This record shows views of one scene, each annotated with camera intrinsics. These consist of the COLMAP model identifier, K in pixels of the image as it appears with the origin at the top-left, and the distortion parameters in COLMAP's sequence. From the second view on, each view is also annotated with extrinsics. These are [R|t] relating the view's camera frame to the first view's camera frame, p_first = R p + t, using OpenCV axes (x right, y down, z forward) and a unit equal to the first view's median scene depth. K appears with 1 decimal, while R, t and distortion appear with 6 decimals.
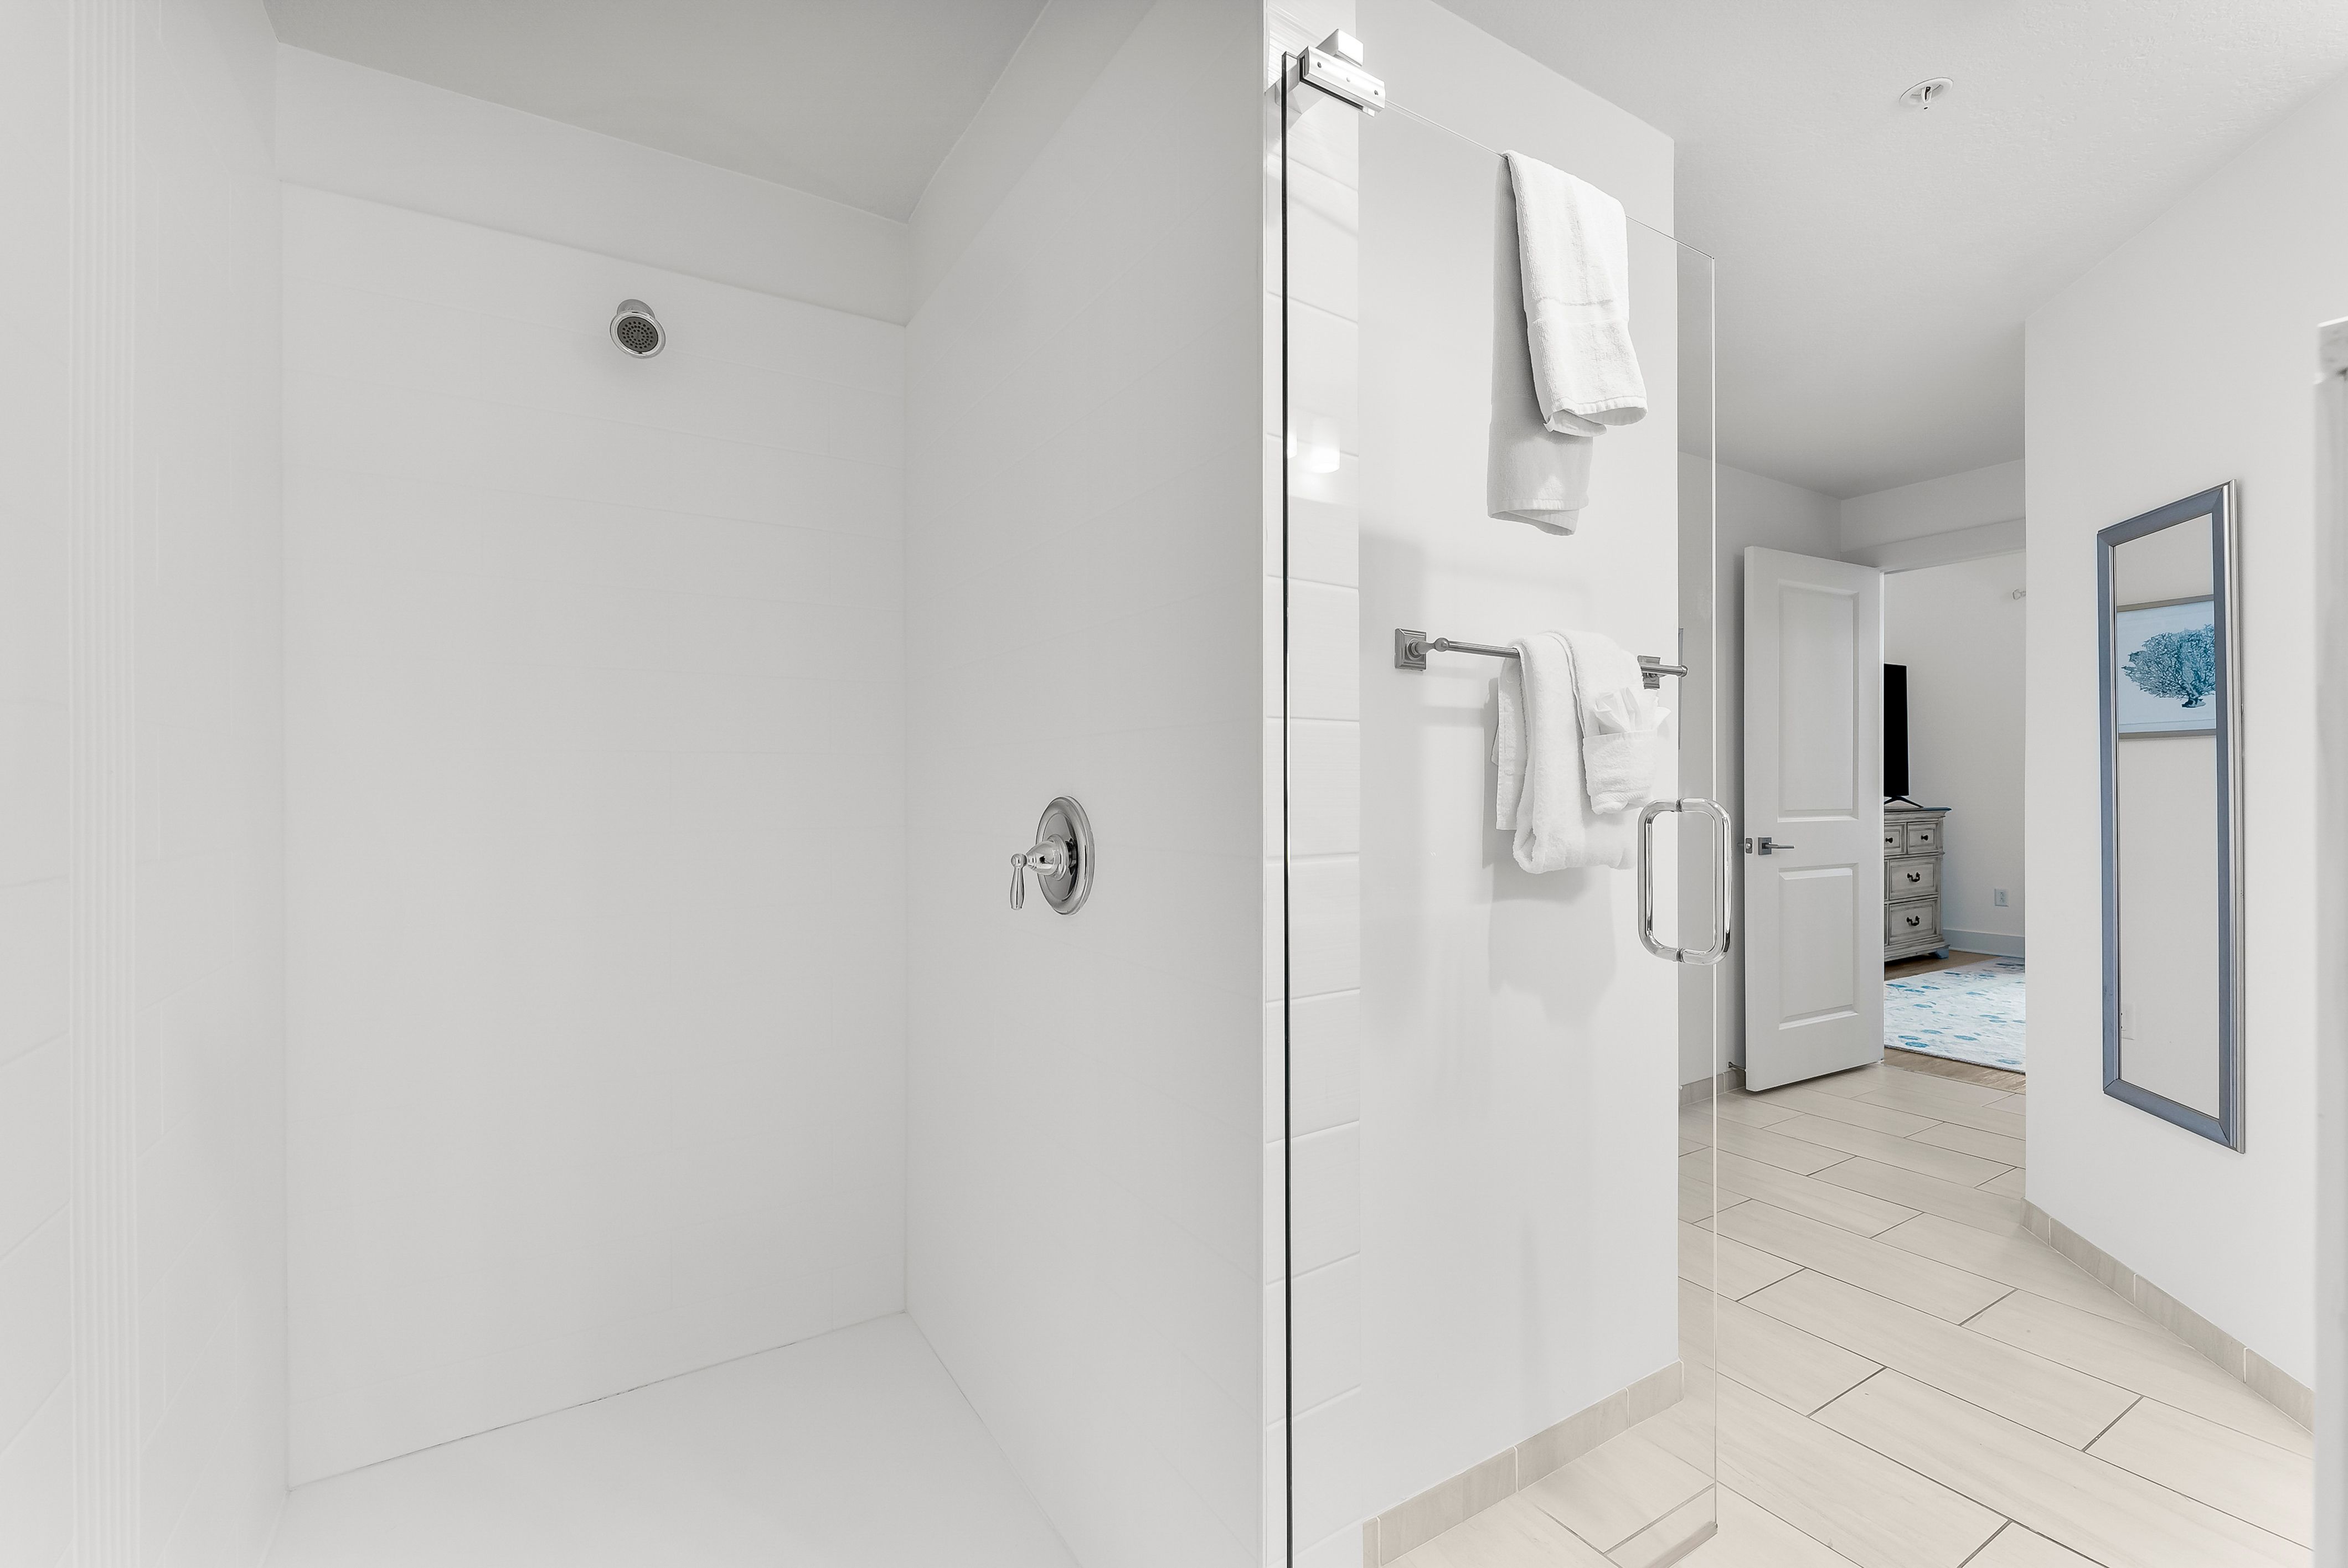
lens RADIAL K [[1017.8, 0, 1174.0], [0, 1017.8, 784.0], [0, 0, 1]] dist [-0.000341, -0.000069]
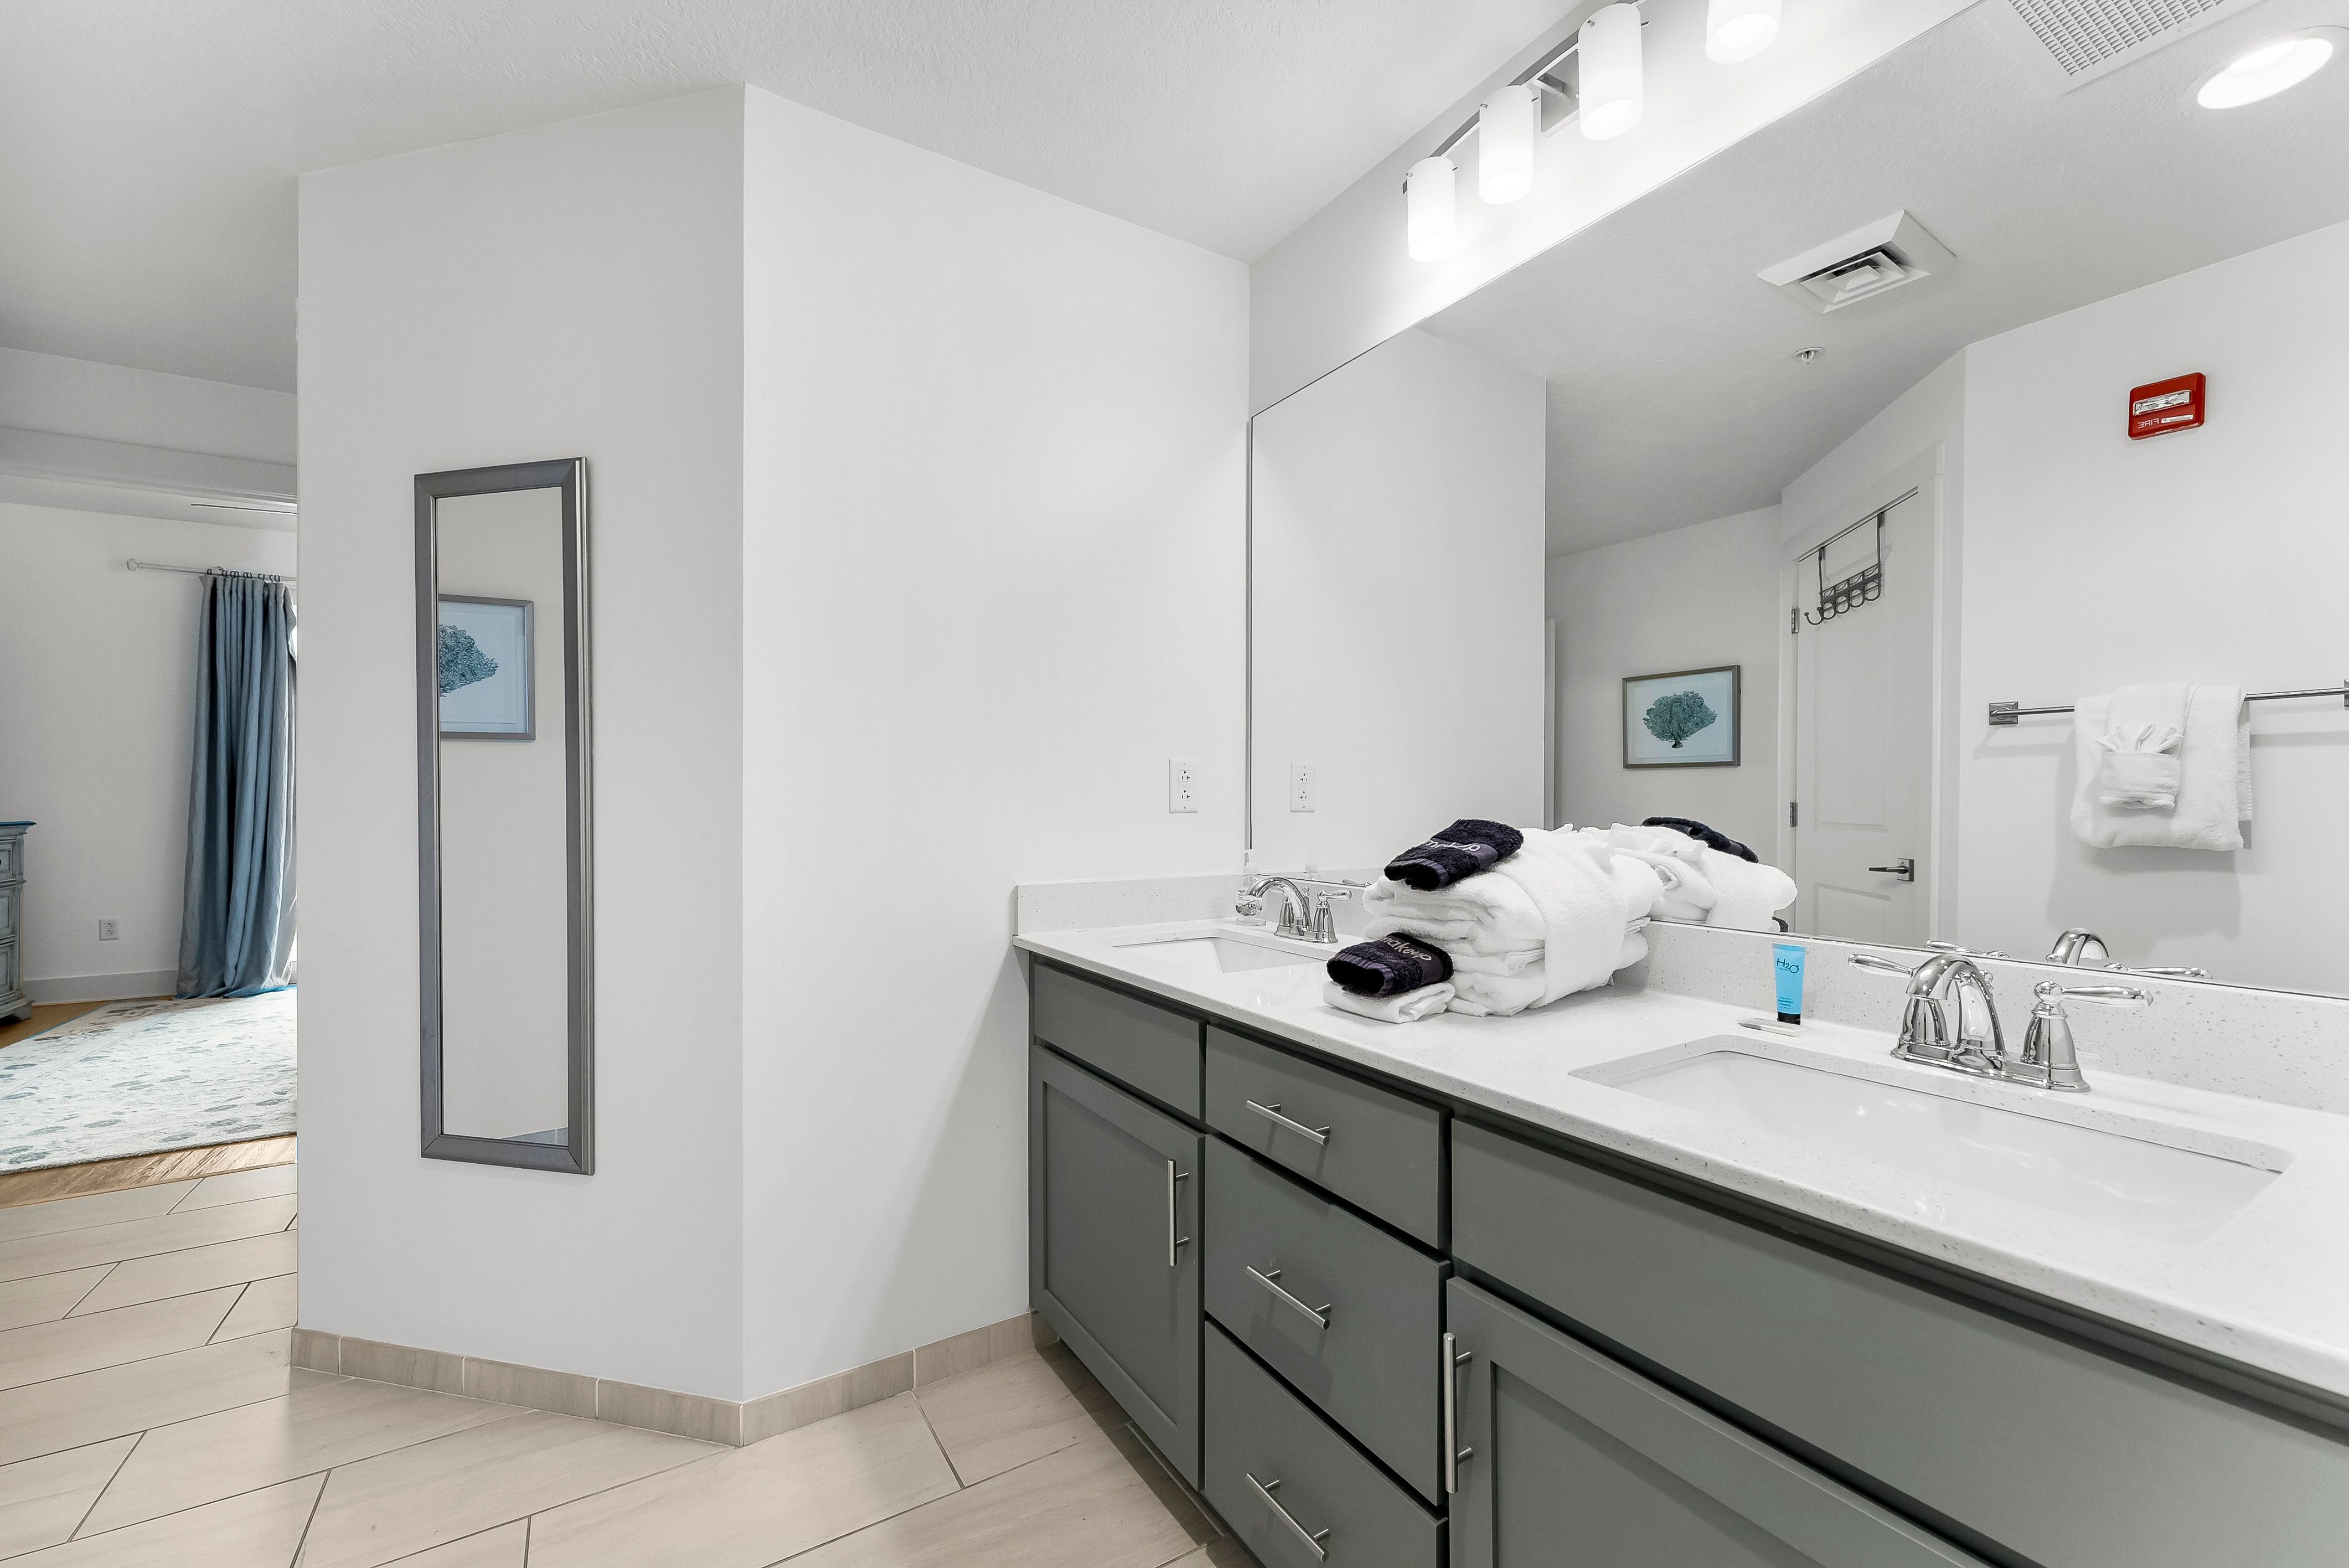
lens RADIAL K [[944.0, 0, 1174.5], [0, 944.0, 784.0], [0, 0, 1]] dist [-0.009742, -0.000174]
pose [[-0.006544, 0.010031, 0.999928, 0.147782], [0.002607, 0.999946, -0.010014, 0.010965], [-0.999975, 0.002542, -0.006570, 0.391724]]
